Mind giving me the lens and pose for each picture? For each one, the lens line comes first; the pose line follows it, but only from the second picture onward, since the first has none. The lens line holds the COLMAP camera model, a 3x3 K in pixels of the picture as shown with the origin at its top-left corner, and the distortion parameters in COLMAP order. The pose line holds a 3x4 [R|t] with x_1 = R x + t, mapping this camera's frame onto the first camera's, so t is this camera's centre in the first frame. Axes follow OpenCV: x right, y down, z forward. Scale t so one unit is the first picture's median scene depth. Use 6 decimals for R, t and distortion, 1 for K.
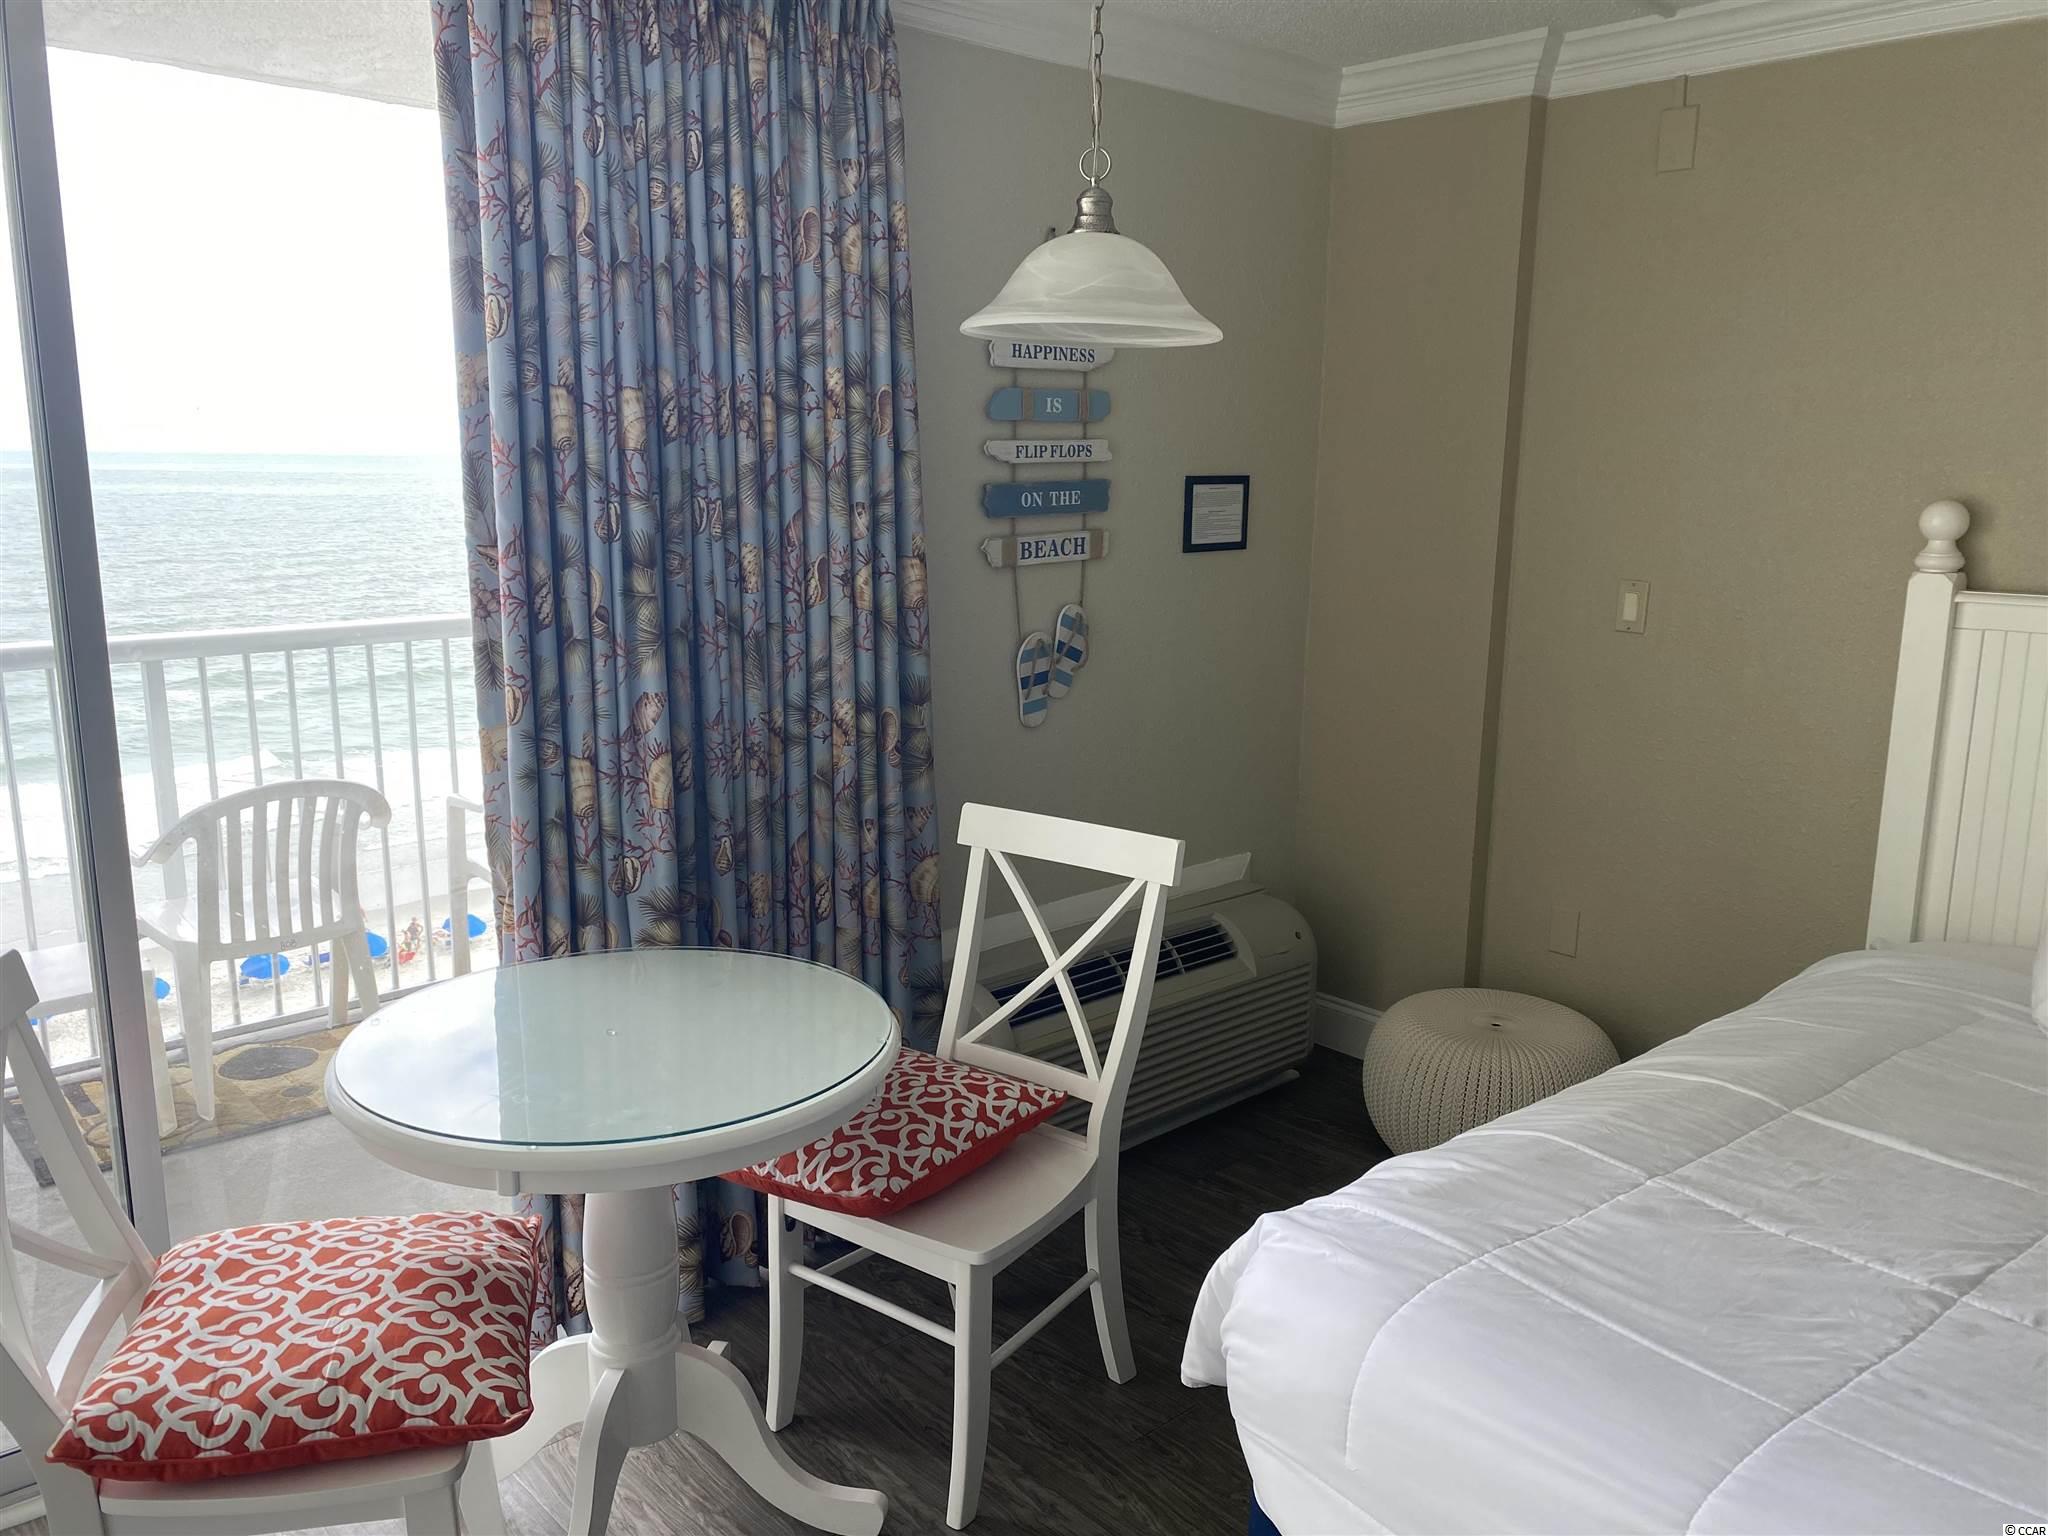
lens RADIAL K [[1576.9, 0, 1024.0], [0, 1576.9, 768.0], [0, 0, 1]] dist [0.006918, 0.005919]
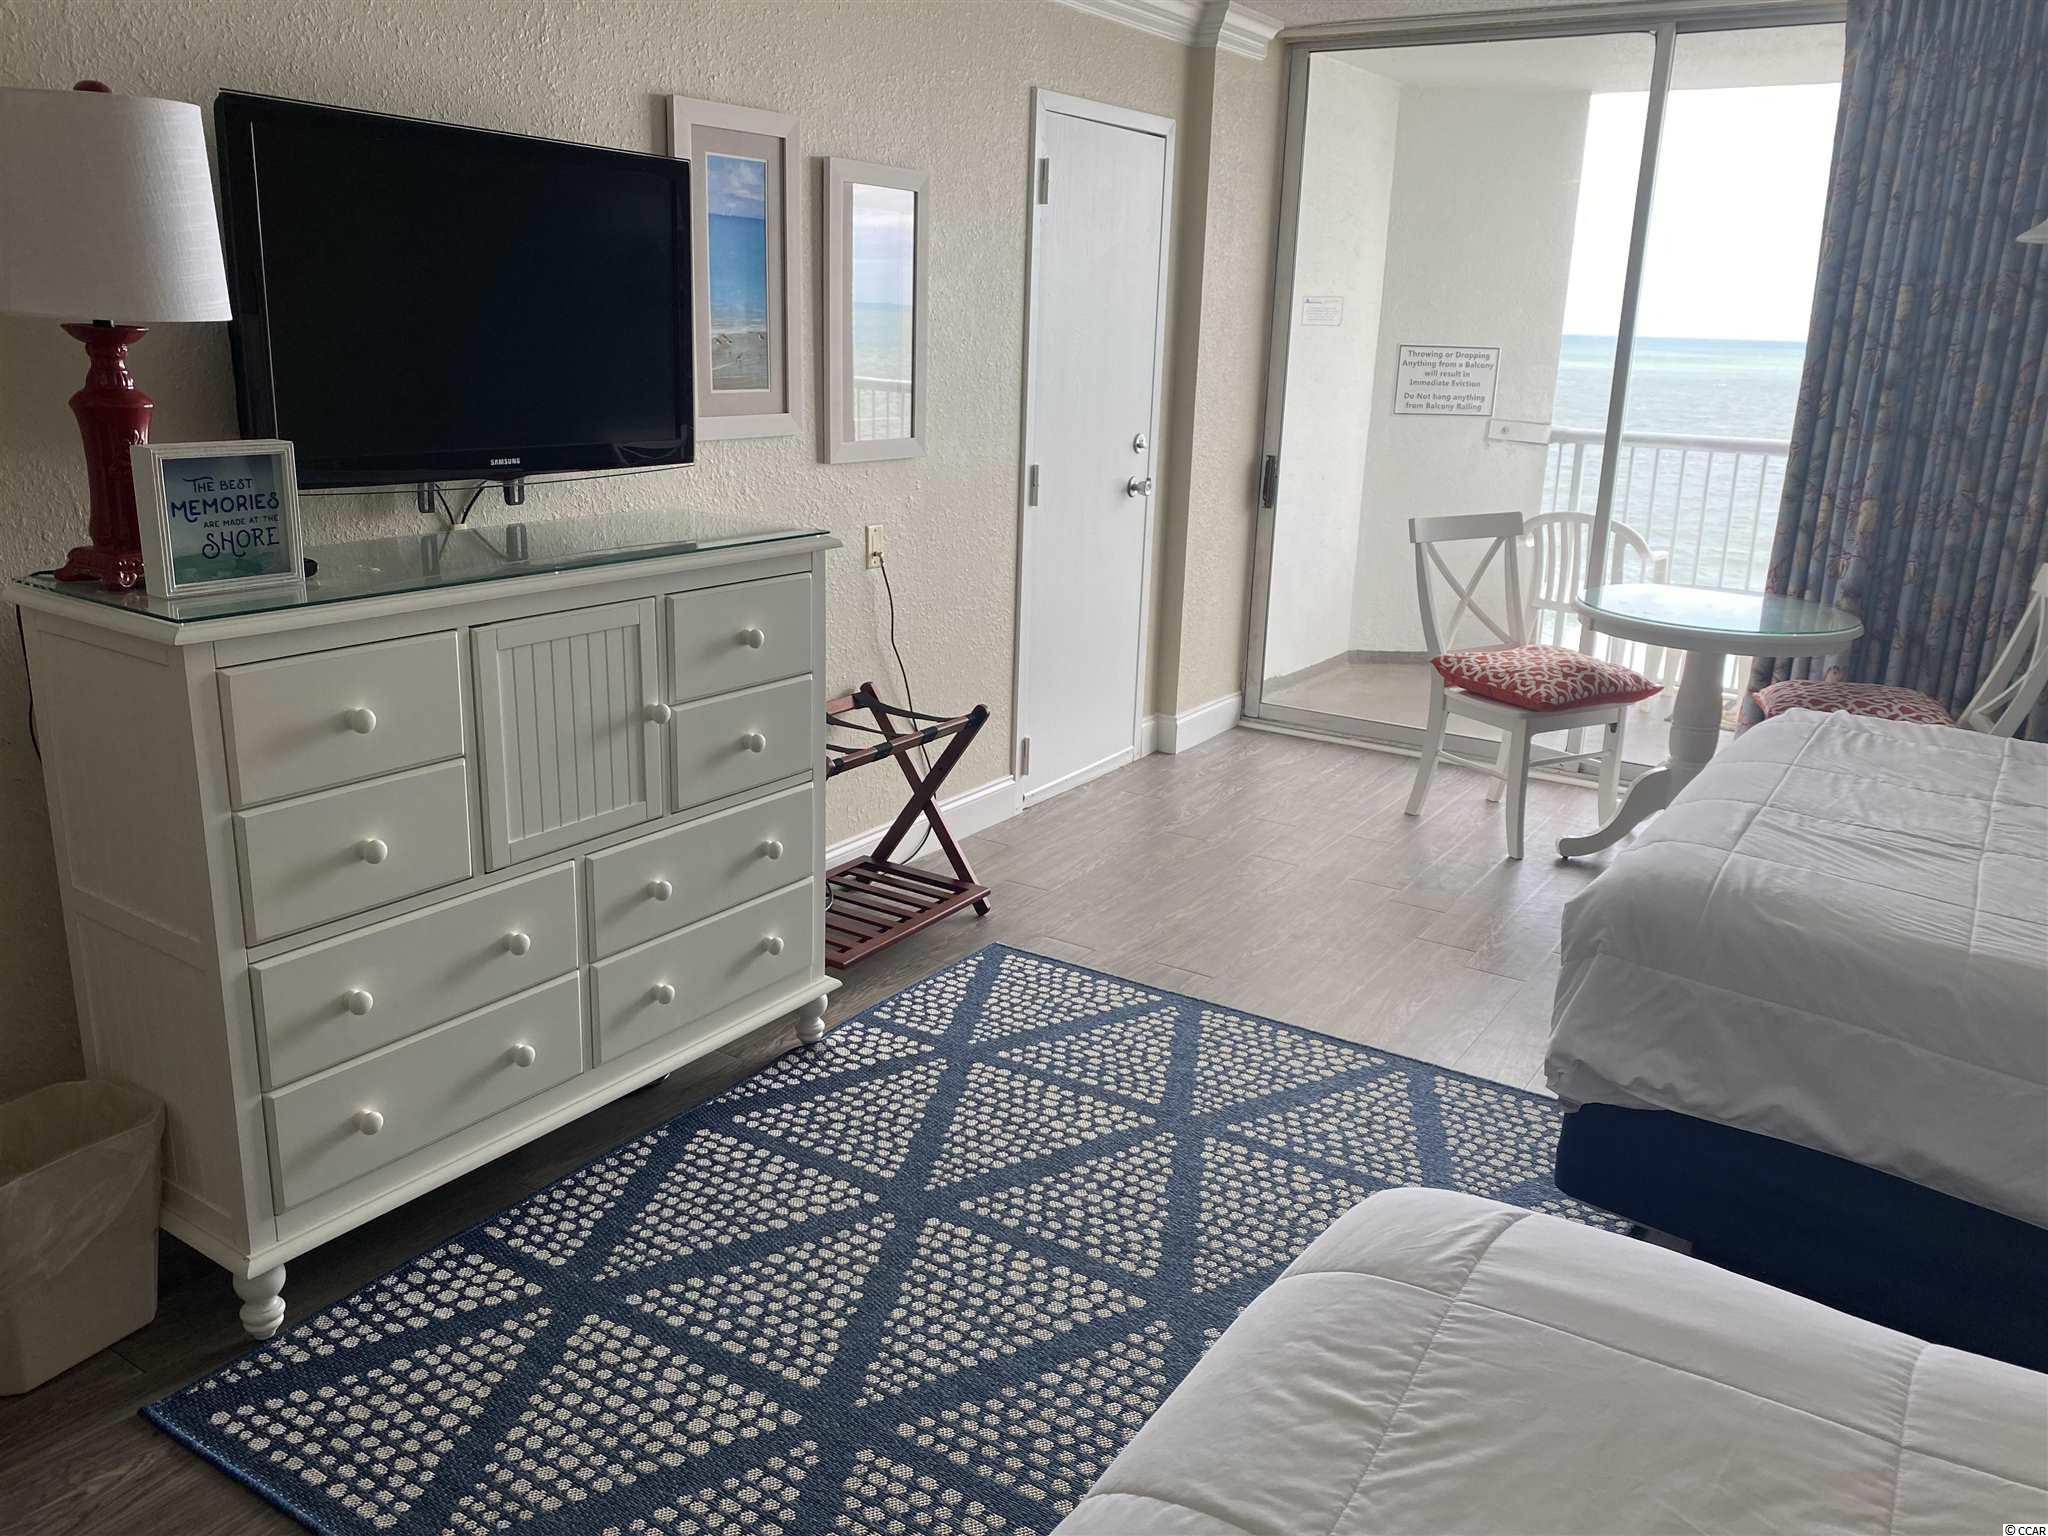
lens RADIAL K [[1576.9, 0, 1024.0], [0, 1576.9, 768.0], [0, 0, 1]] dist [0.006918, 0.005919]
pose [[0.259368, 0.255329, -0.931416, 1.247803], [-0.219505, 0.954764, 0.200605, 0.130724], [0.940503, 0.152420, 0.303681, -0.360741]]
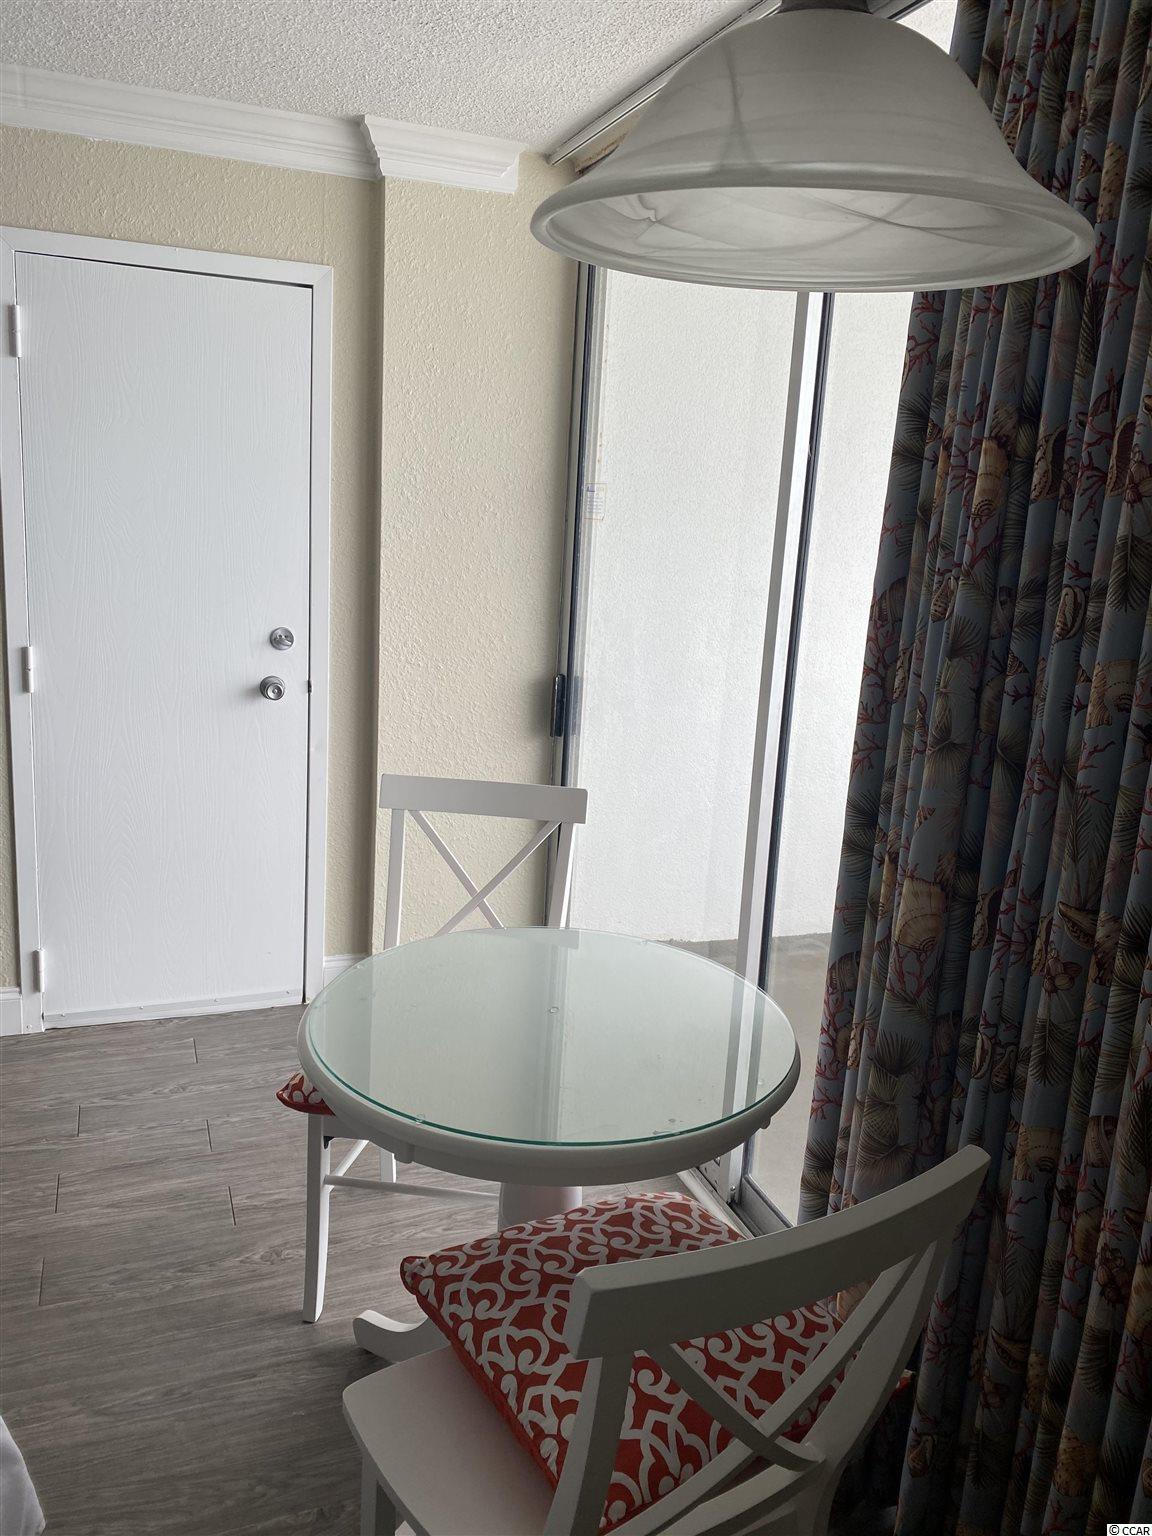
lens RADIAL K [[1182.7, 0, 576.0], [0, 1182.7, 768.0], [0, 0, 1]] dist [0.006918, 0.005919]
pose [[-0.362871, 0.171890, -0.915848, 0.403169], [-0.247727, 0.929677, 0.272639, -0.194088], [0.898307, 0.325813, -0.294771, 1.029995]]
